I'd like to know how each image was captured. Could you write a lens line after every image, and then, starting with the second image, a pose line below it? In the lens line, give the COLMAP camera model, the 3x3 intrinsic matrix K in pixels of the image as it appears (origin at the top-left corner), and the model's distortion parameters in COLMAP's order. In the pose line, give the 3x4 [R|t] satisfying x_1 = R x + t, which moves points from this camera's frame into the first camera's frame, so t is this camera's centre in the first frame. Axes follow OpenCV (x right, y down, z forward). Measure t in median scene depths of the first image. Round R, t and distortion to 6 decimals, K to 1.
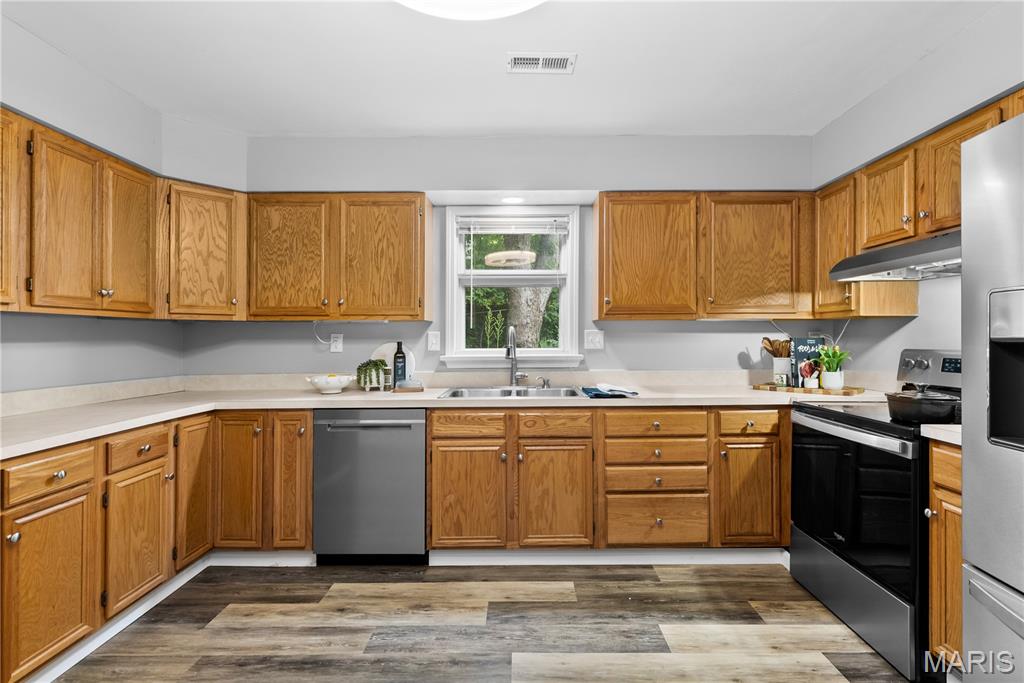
lens RADIAL K [[474.9, 0, 511.6], [0, 474.9, 334.3], [0, 0, 1]] dist [0.002637, -0.001155]
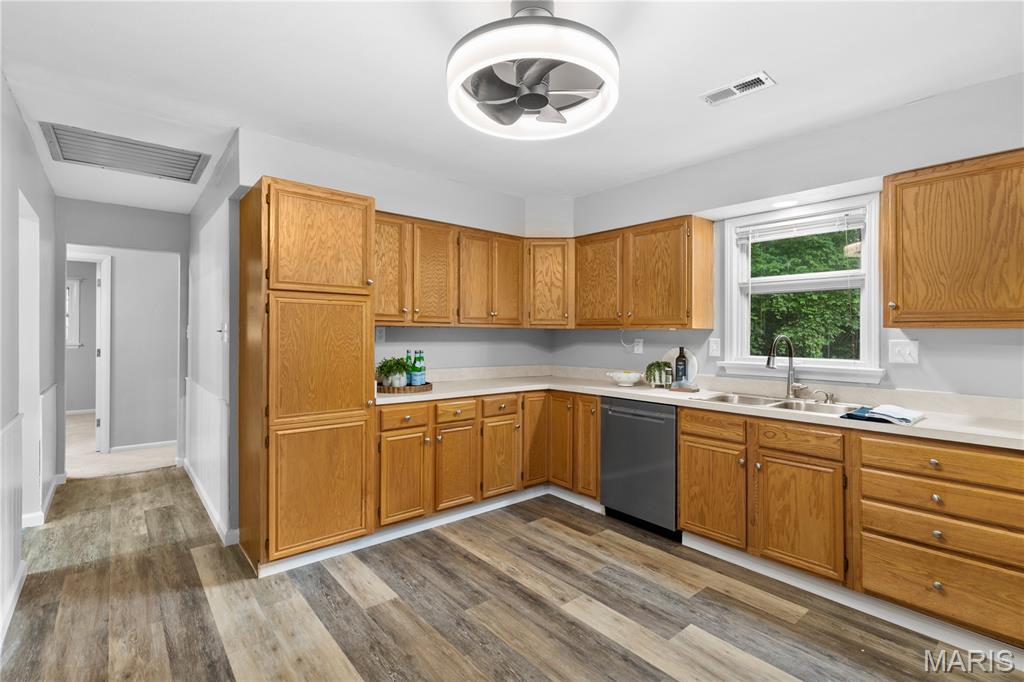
lens RADIAL K [[474.9, 0, 511.6], [0, 474.9, 333.8], [0, 0, 1]] dist [0.002637, -0.001155]
pose [[0.643857, 0.010434, -0.765075, 0.447359], [-0.007038, 0.999945, 0.007714, -0.026083], [0.765113, 0.000418, 0.643895, -0.052068]]
